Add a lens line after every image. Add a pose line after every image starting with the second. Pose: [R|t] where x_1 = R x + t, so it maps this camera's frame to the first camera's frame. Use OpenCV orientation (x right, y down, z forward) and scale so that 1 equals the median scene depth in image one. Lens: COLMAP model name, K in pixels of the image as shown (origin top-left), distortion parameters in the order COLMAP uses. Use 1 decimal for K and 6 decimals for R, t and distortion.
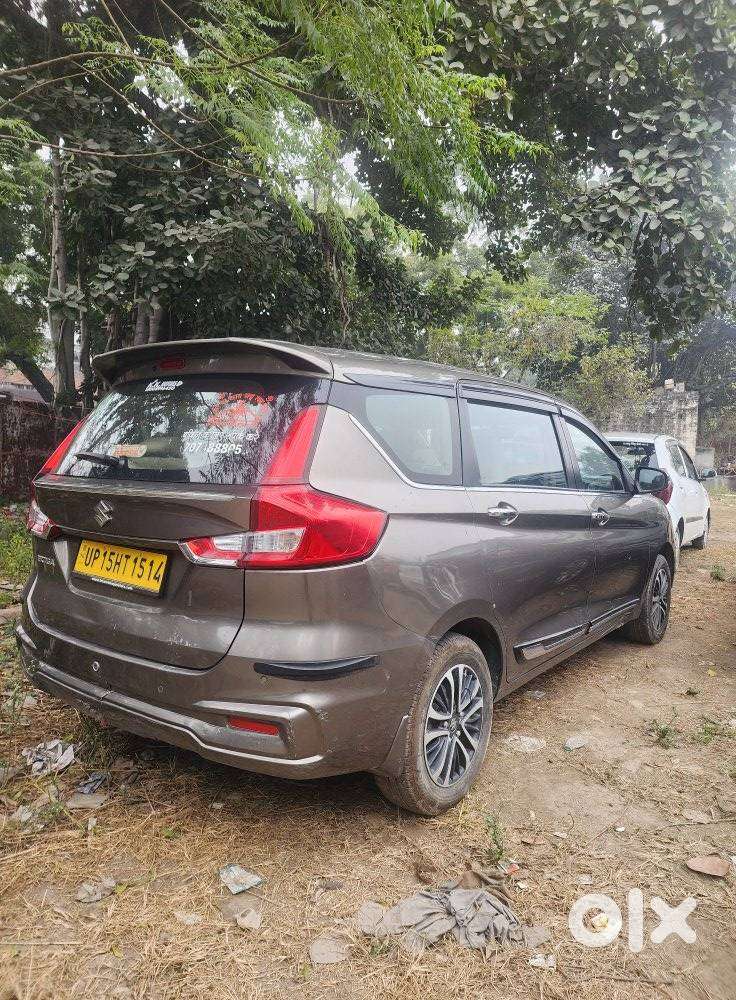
lens RADIAL K [[684.2, 0, 382.7], [0, 684.2, 497.1], [0, 0, 1]] dist [0.068591, -0.078472]
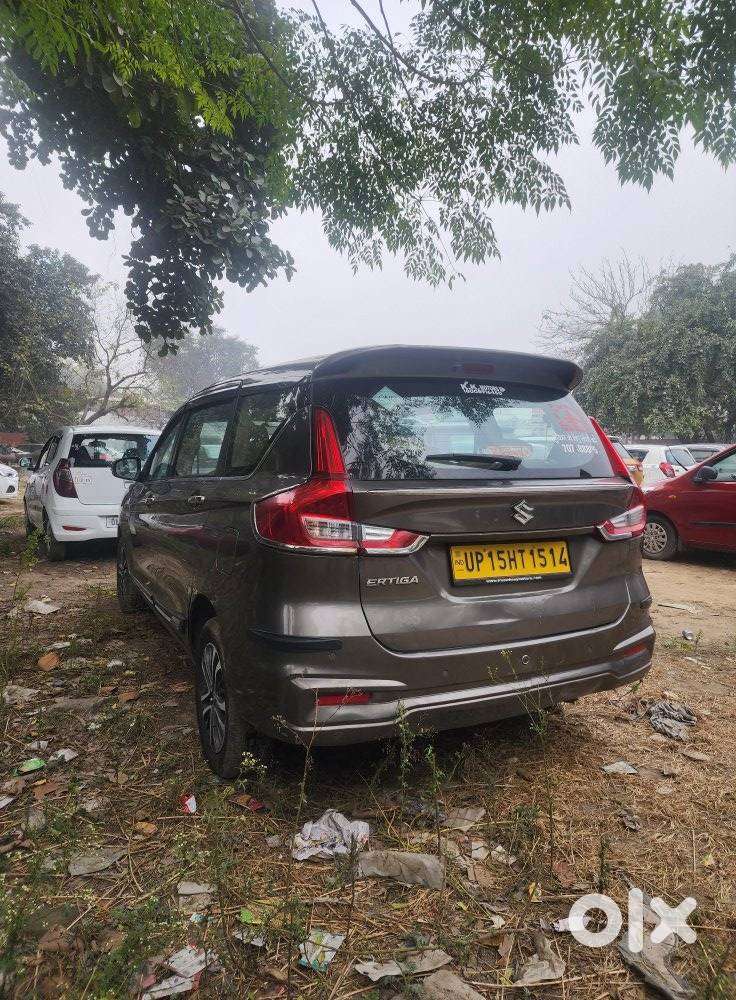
lens RADIAL K [[684.2, 0, 382.7], [0, 684.2, 497.1], [0, 0, 1]] dist [0.068591, -0.078472]
pose [[0.437377, -0.066895, 0.896787, -1.396967], [0.052443, 0.997430, 0.048824, -0.060054], [-0.897748, 0.025676, 0.439760, 0.713838]]
